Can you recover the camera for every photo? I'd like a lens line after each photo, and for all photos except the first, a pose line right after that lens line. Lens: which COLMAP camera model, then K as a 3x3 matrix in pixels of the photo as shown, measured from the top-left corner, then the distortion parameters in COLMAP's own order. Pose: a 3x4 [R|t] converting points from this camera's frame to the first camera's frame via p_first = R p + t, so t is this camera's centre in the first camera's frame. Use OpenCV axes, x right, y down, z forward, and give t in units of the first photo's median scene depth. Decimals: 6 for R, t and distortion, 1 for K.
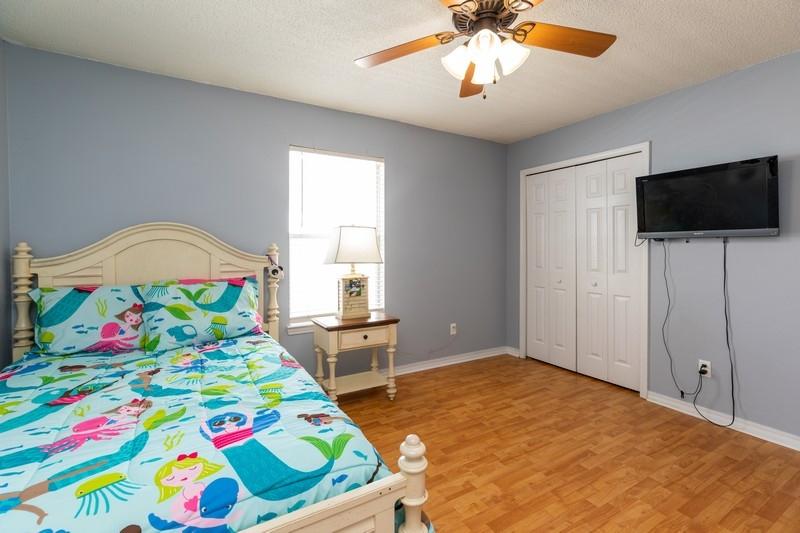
lens RADIAL K [[358.9, 0, 397.7], [0, 358.9, 251.8], [0, 0, 1]] dist [0.000519, -0.002656]
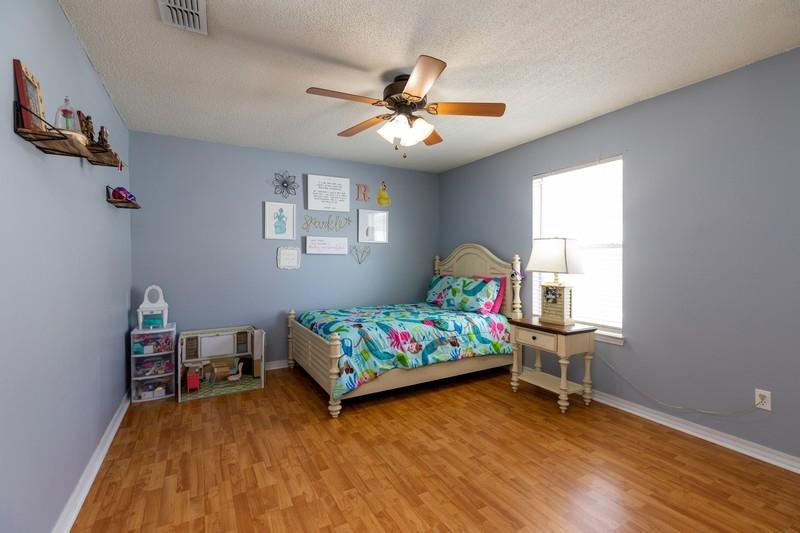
lens RADIAL K [[358.9, 0, 399.9], [0, 358.9, 261.1], [0, 0, 1]] dist [0.000519, -0.002656]
pose [[-0.008882, 0.009617, -0.999914, 0.971255], [-0.011855, 0.999882, 0.009722, -0.006923], [0.999890, 0.011940, -0.008767, 0.557571]]
